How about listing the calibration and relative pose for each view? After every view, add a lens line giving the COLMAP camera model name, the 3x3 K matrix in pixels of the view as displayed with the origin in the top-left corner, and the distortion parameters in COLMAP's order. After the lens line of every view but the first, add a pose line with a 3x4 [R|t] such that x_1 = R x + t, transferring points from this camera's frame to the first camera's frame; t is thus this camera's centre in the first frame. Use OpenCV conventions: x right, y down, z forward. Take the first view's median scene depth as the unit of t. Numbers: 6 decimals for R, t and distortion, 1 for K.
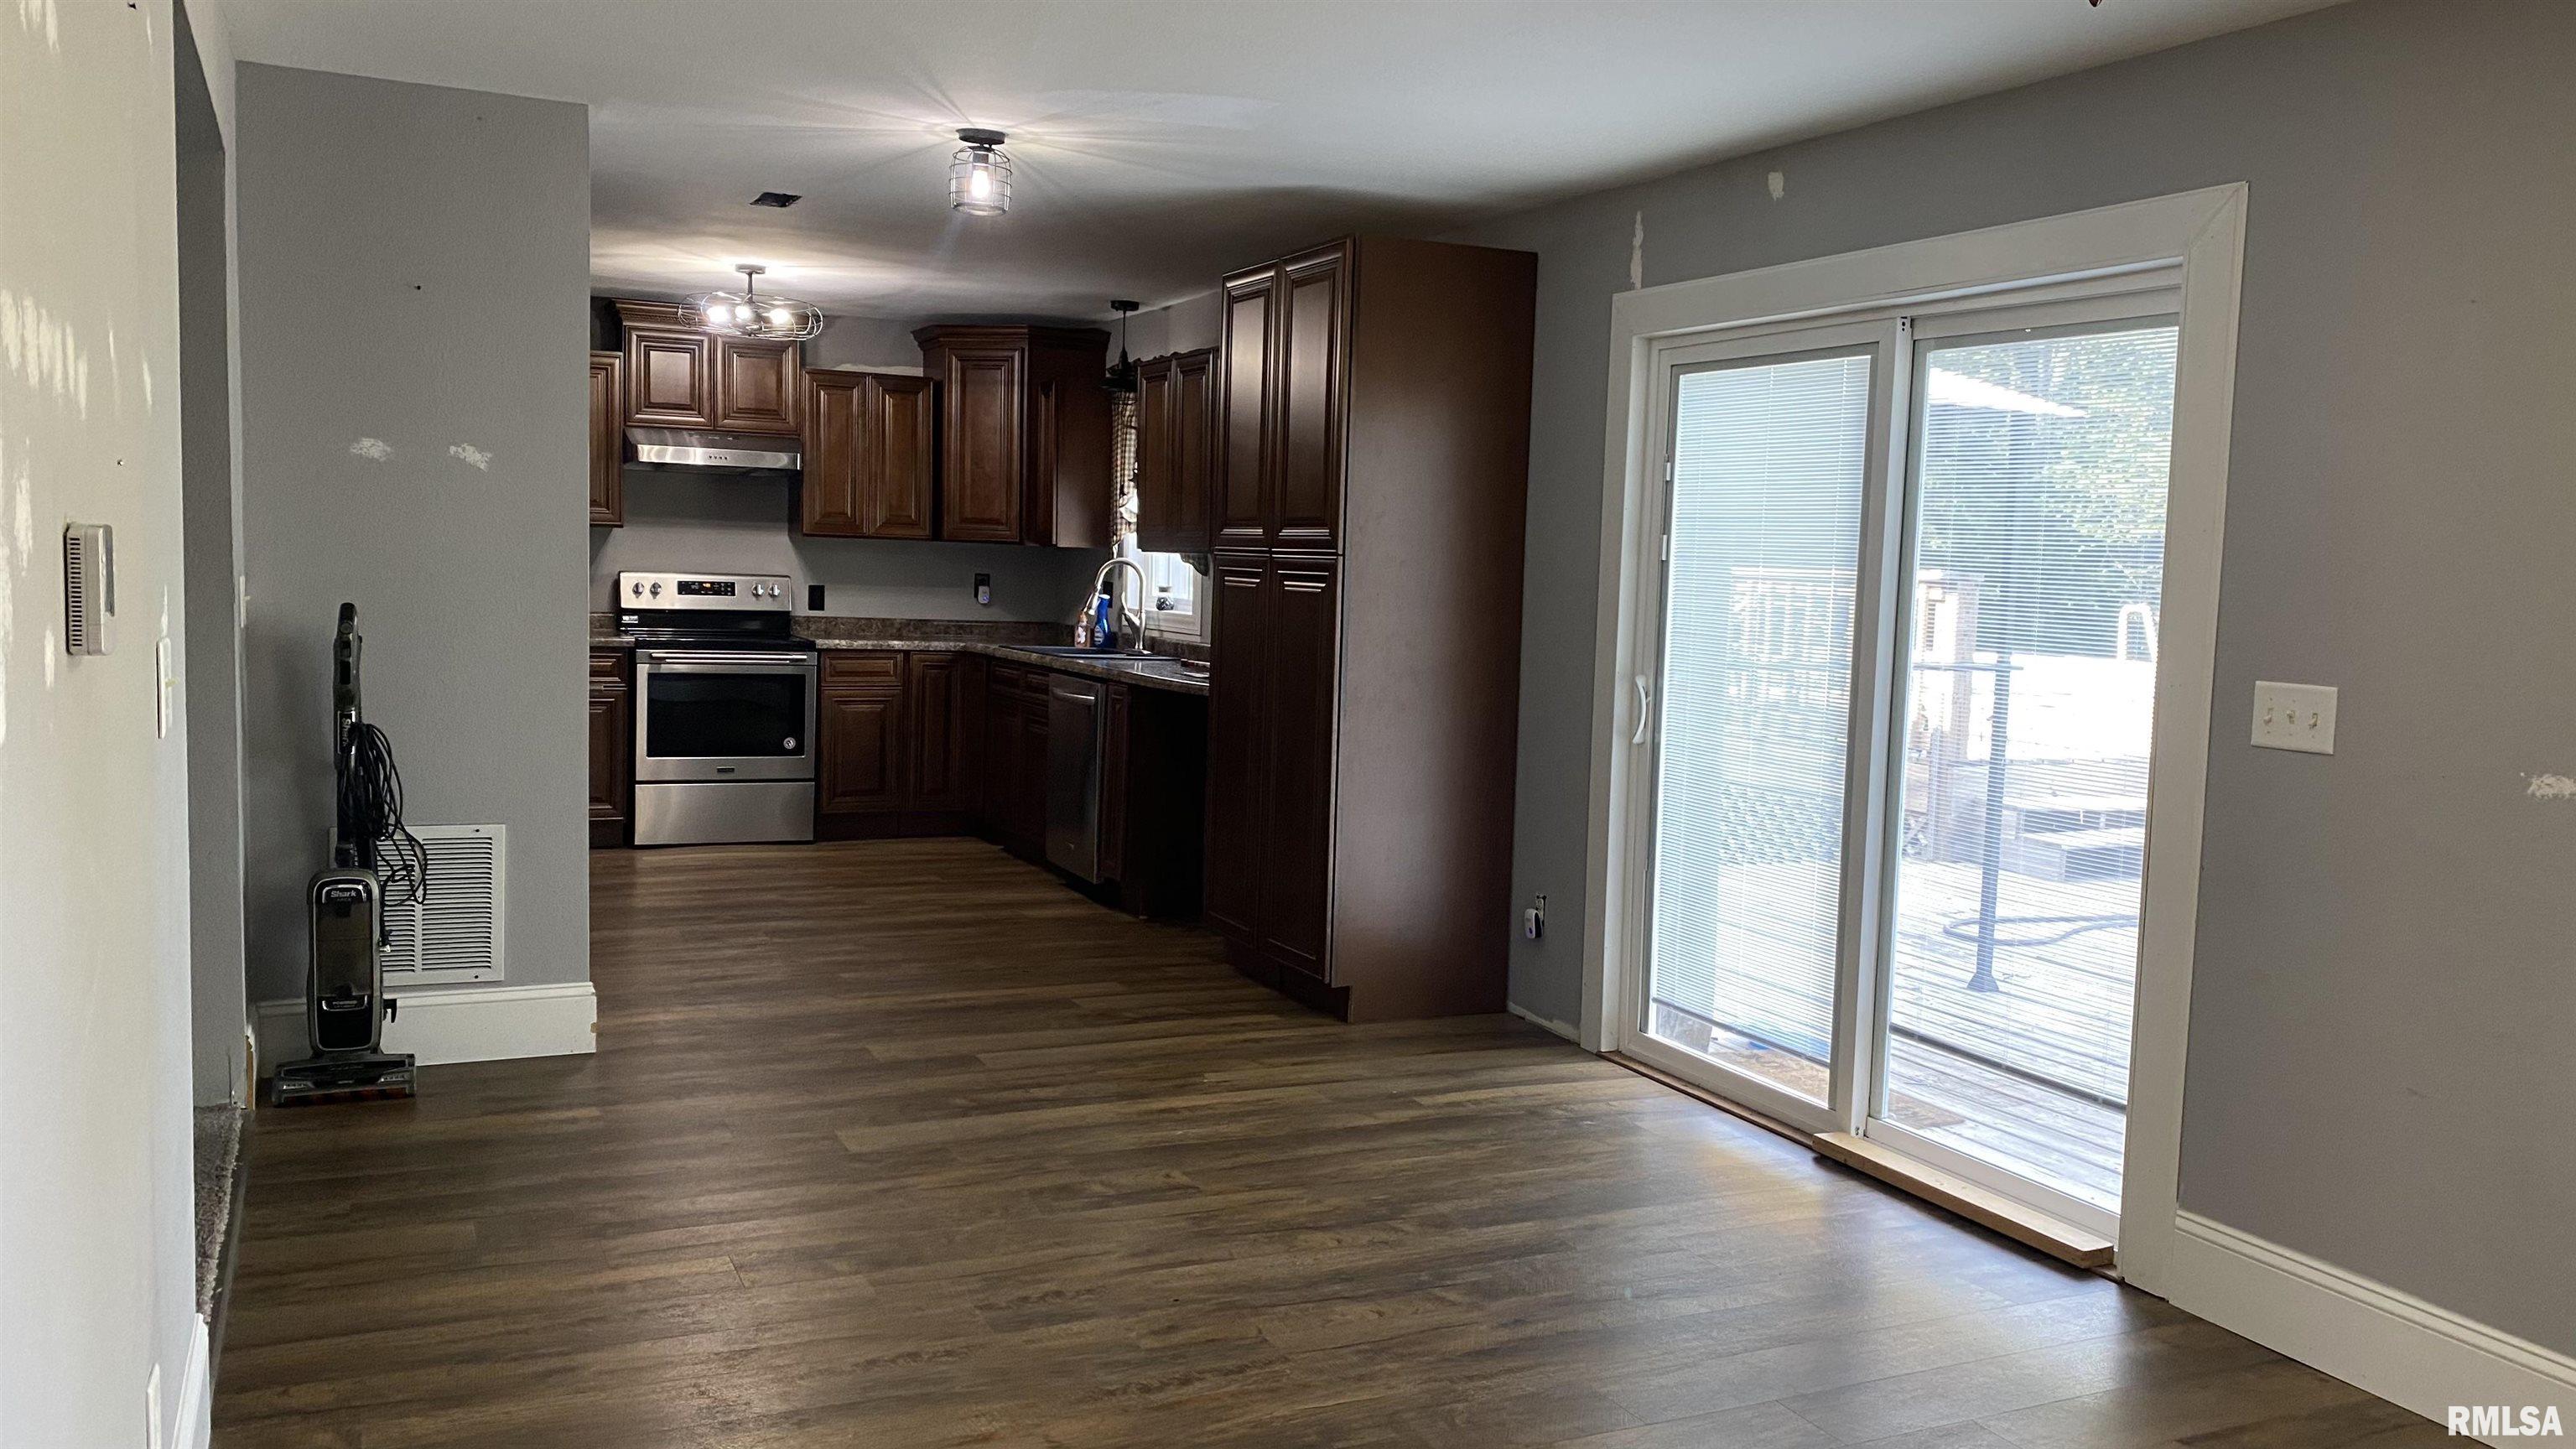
lens RADIAL K [[2004.2, 0, 1288.0], [0, 2004.2, 724.5], [0, 0, 1]] dist [0.087889, -0.157041]
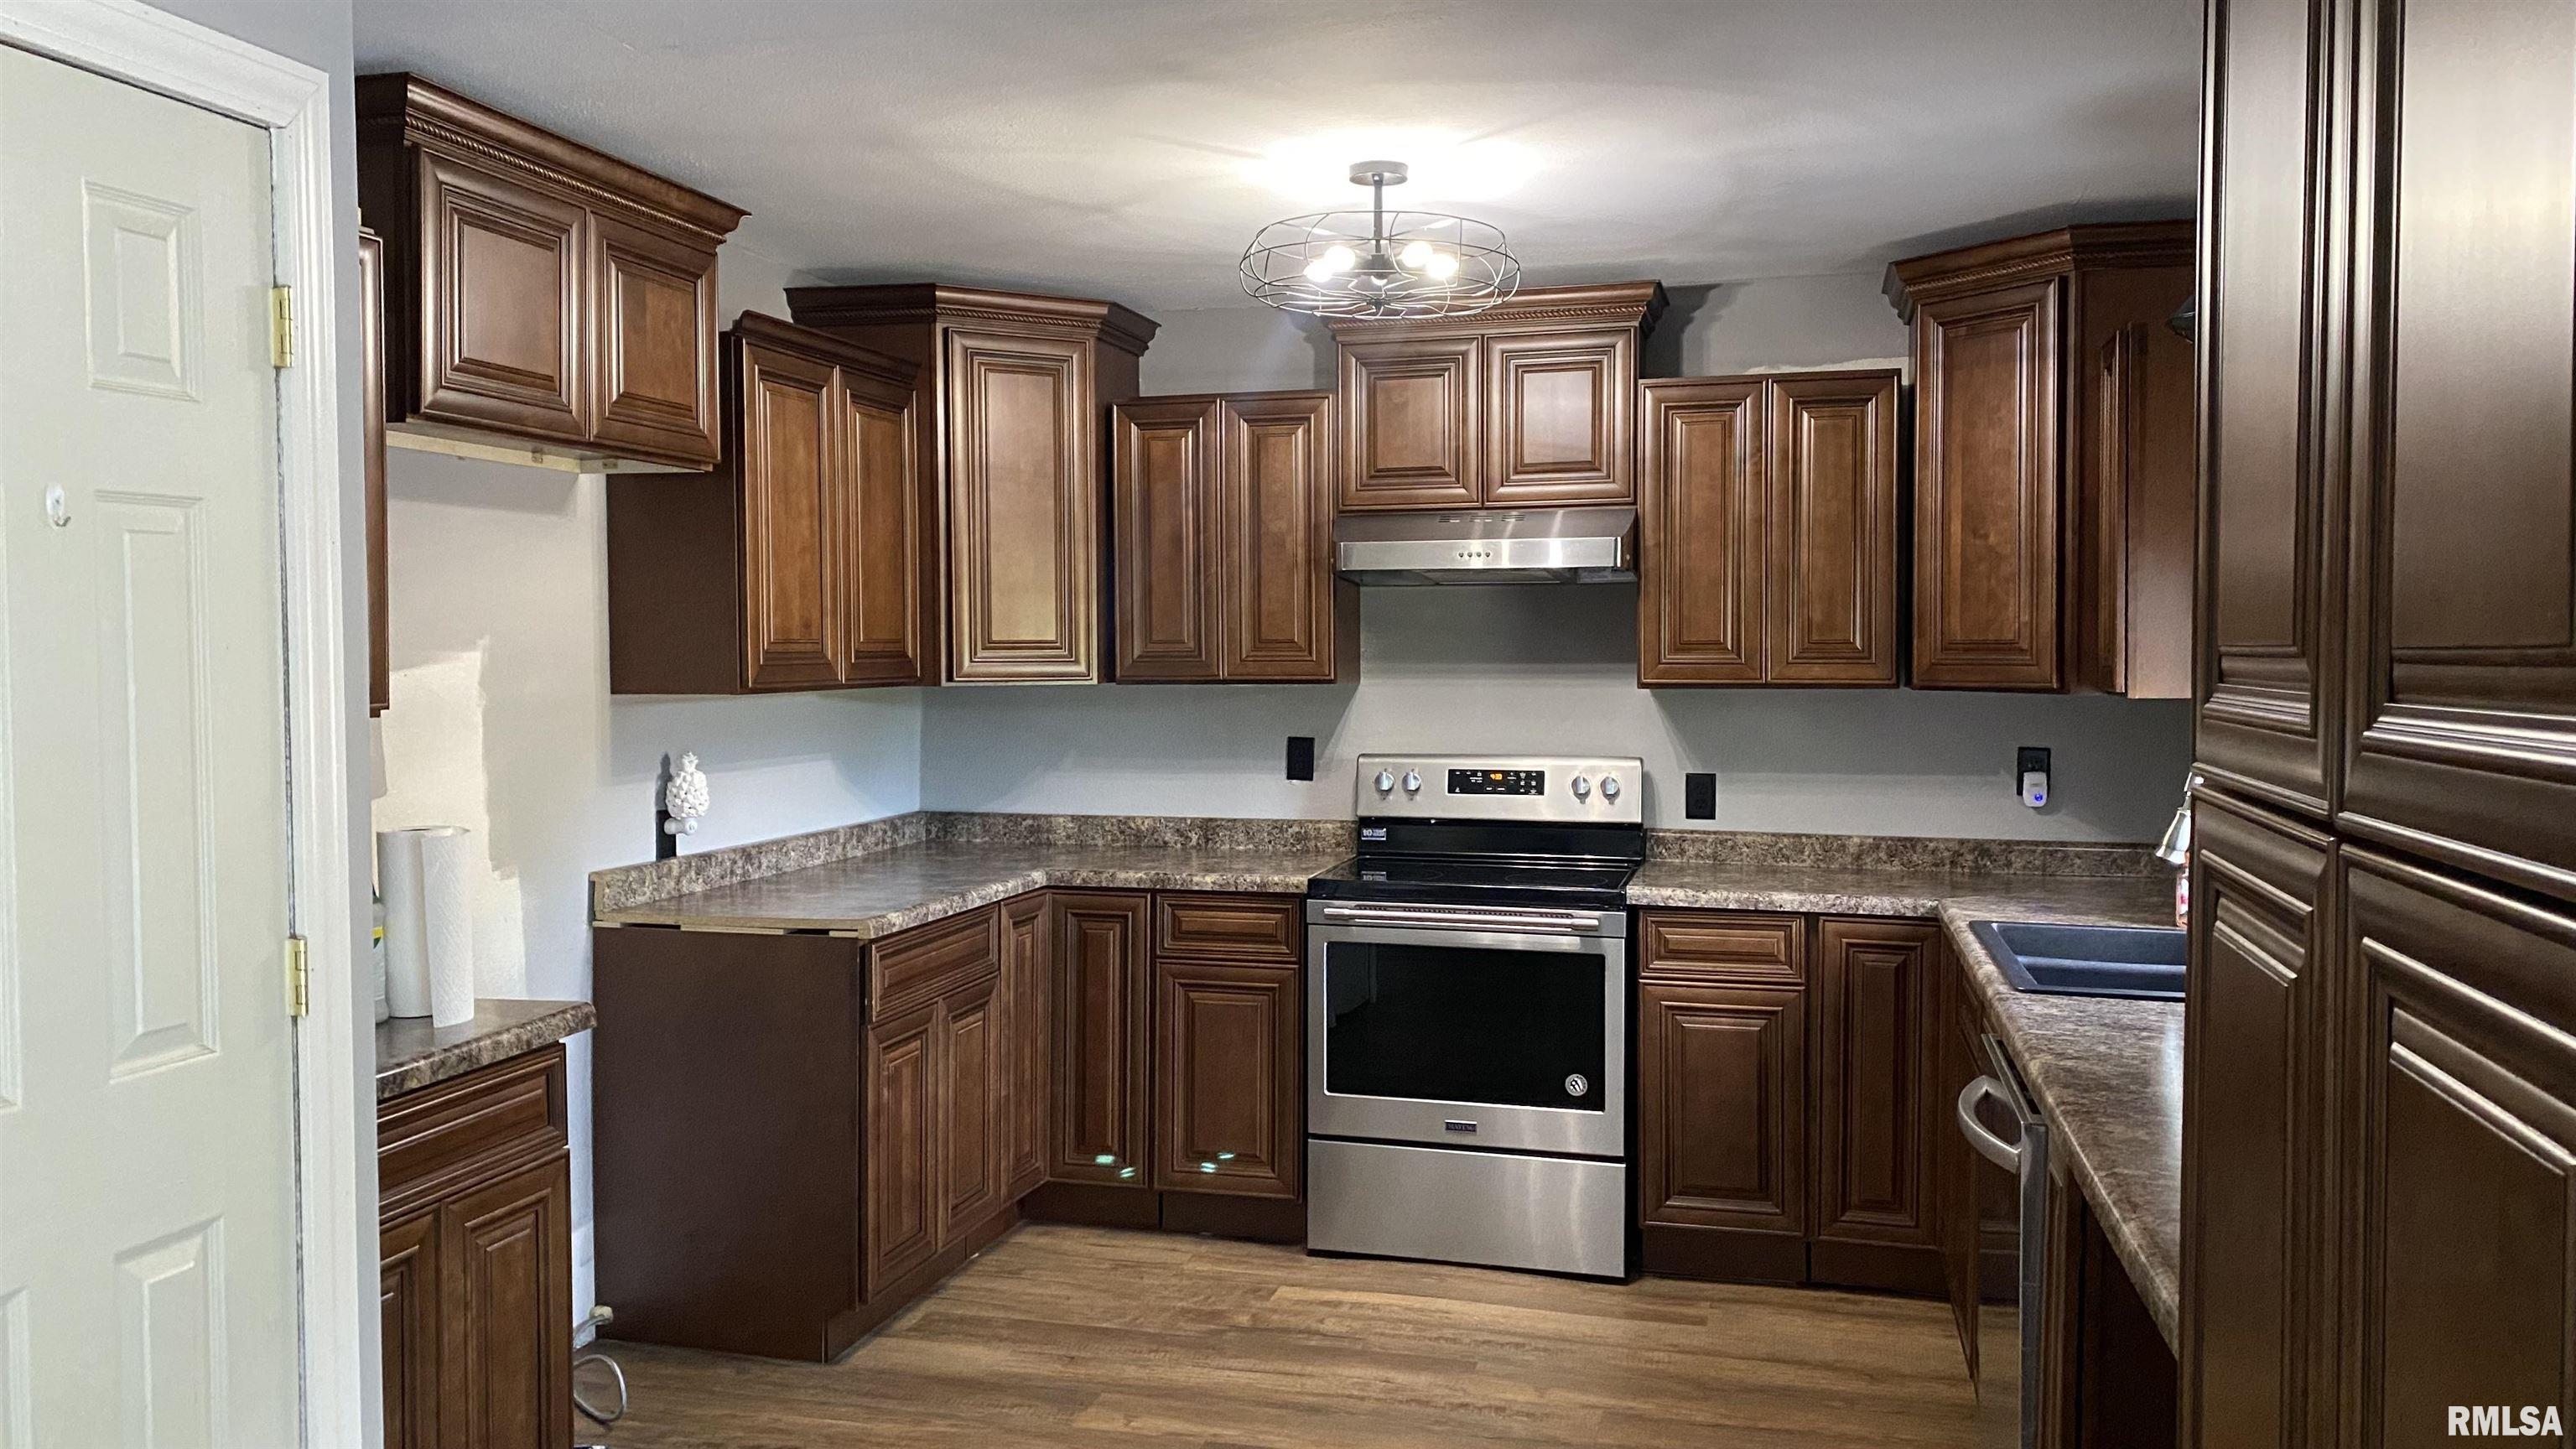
lens RADIAL K [[1937.8, 0, 1216.7], [0, 1937.8, 667.0], [0, 0, 1]] dist [0.086874, -0.322918]
pose [[0.742687, -0.030344, -0.668951, 0.024061], [-0.027922, 0.996701, -0.076211, -0.055739], [0.669056, 0.075280, 0.739389, 0.535214]]
